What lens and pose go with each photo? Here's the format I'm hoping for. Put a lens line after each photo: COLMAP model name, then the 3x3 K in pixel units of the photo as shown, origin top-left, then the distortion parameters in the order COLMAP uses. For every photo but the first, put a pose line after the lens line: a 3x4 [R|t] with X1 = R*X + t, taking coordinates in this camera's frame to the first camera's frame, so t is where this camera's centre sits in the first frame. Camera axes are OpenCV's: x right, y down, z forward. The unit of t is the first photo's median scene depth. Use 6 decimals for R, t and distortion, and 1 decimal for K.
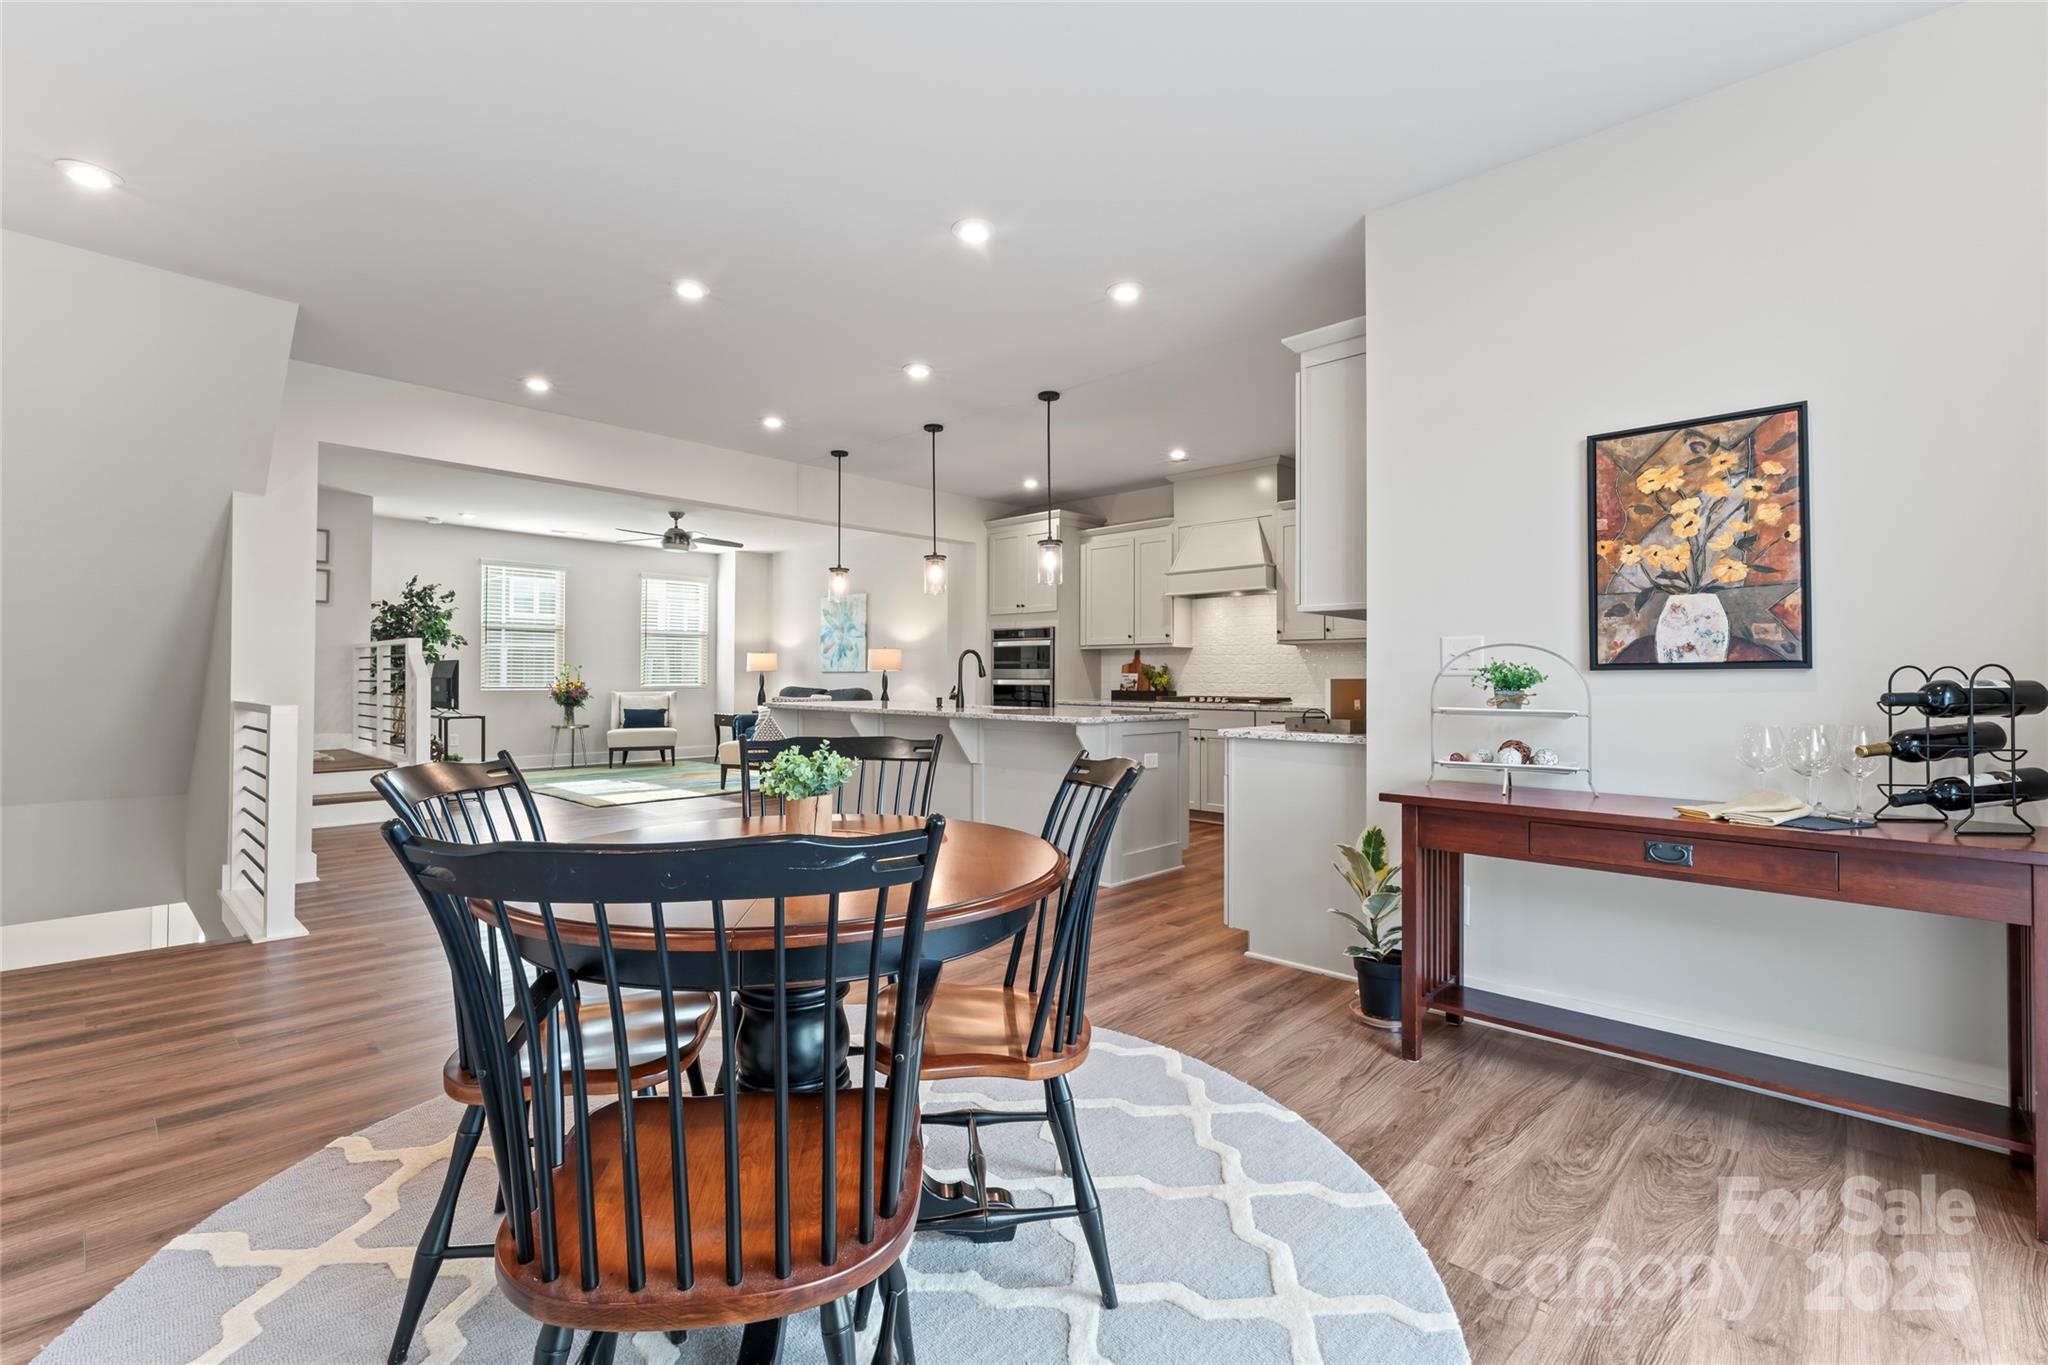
lens RADIAL K [[899.7, 0, 1041.1], [0, 899.7, 673.0], [0, 0, 1]] dist [0.002435, 0.000047]
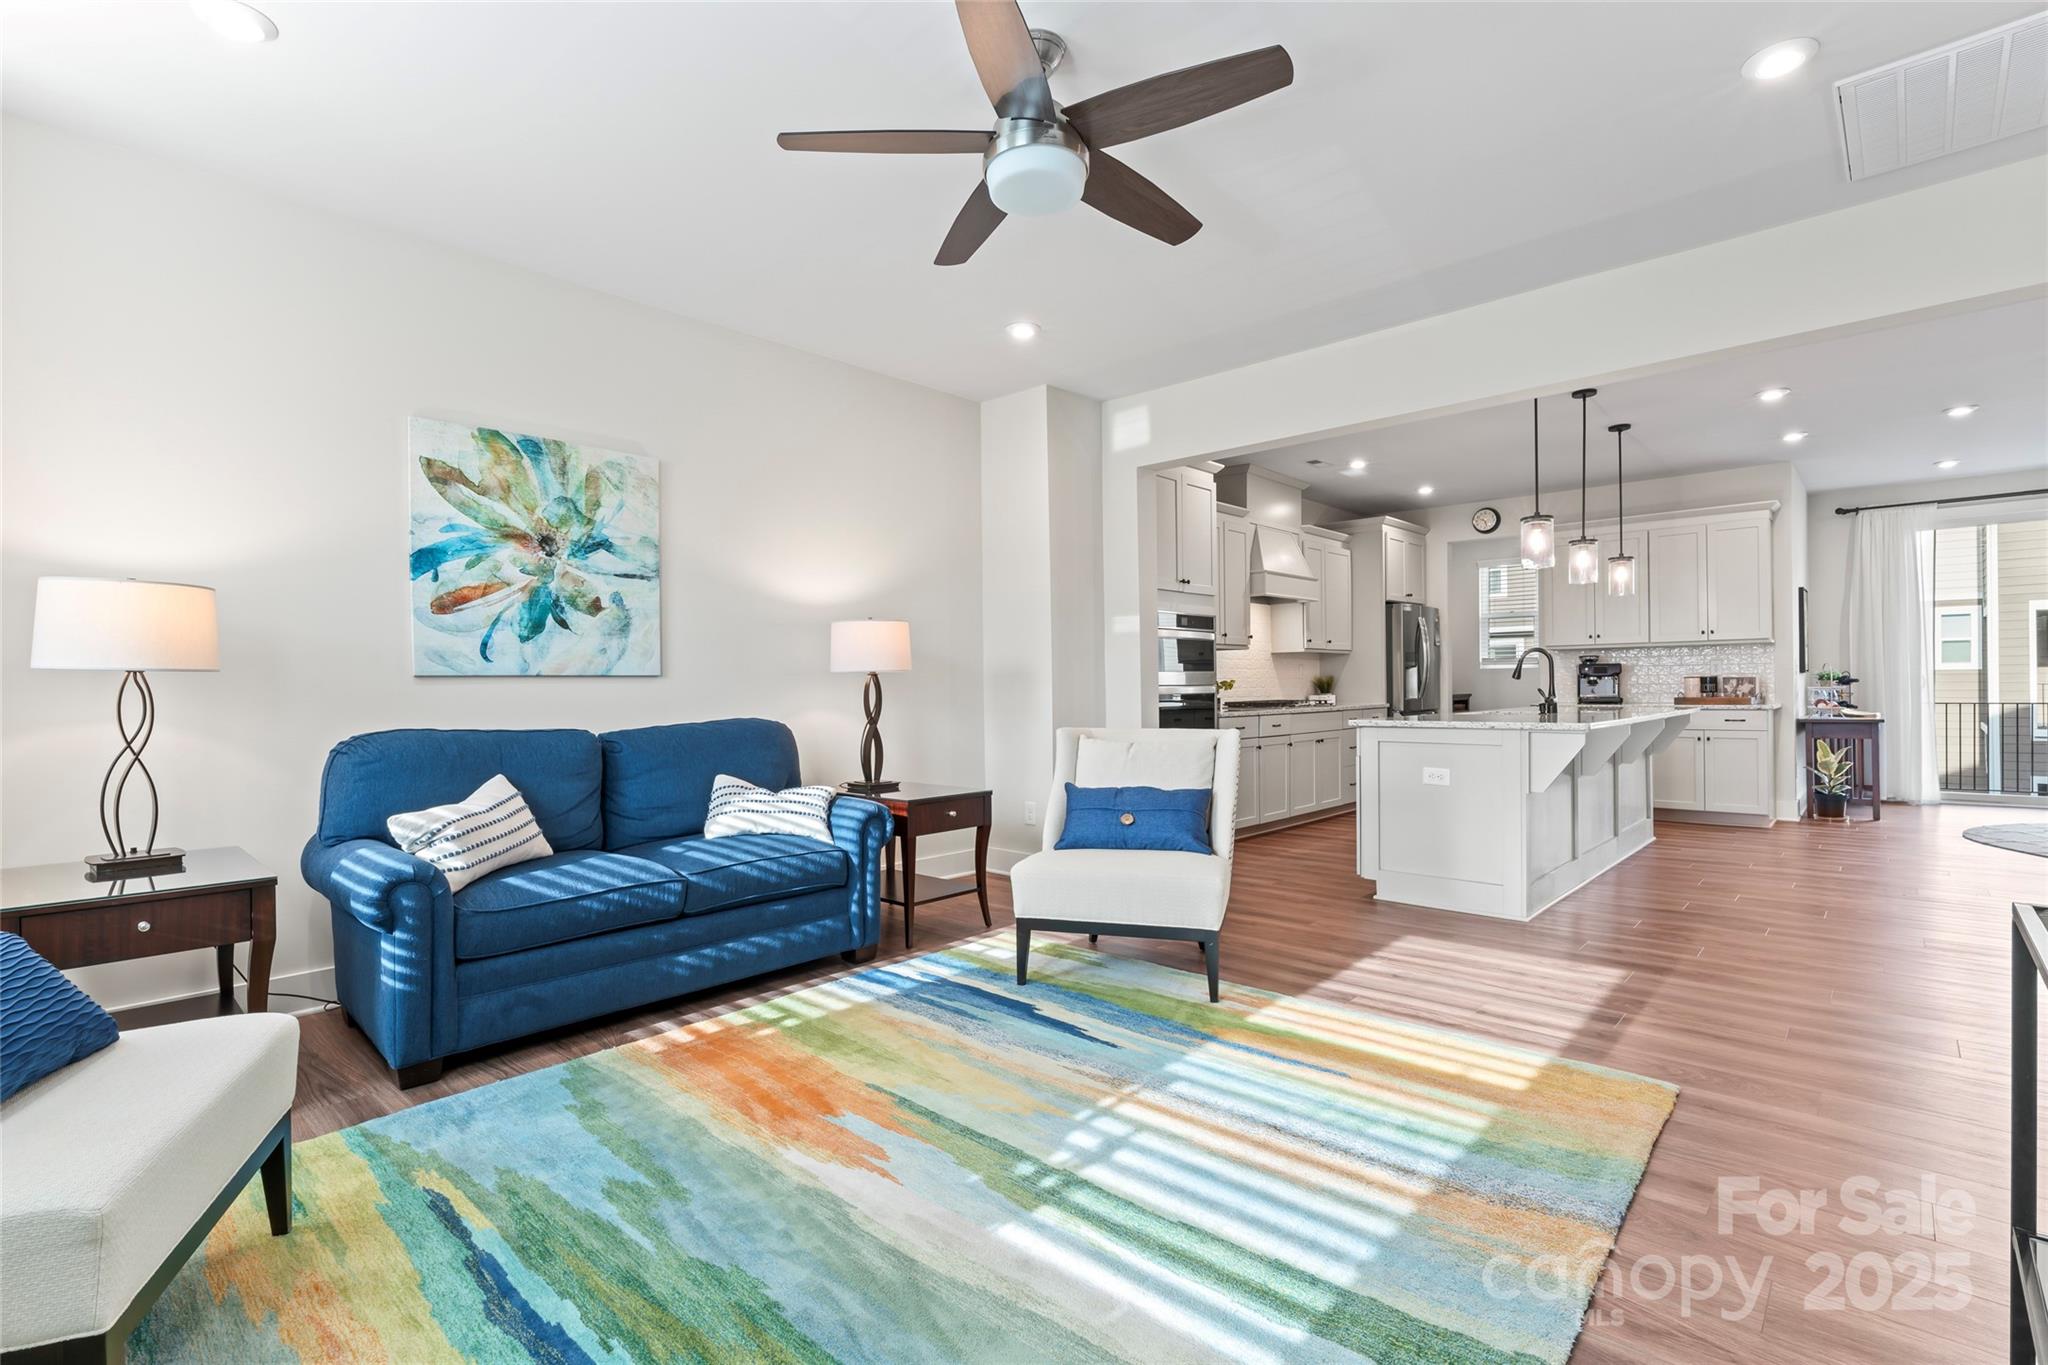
lens RADIAL K [[920.9, 0, 1035.5], [0, 920.9, 688.2], [0, 0, 1]] dist [-0.003443, 0.000640]
pose [[-0.006454, -0.006557, 0.999958, -0.566660], [0.007673, 0.999949, 0.006606, 0.002727], [-0.999950, 0.007716, -0.006403, 0.846621]]
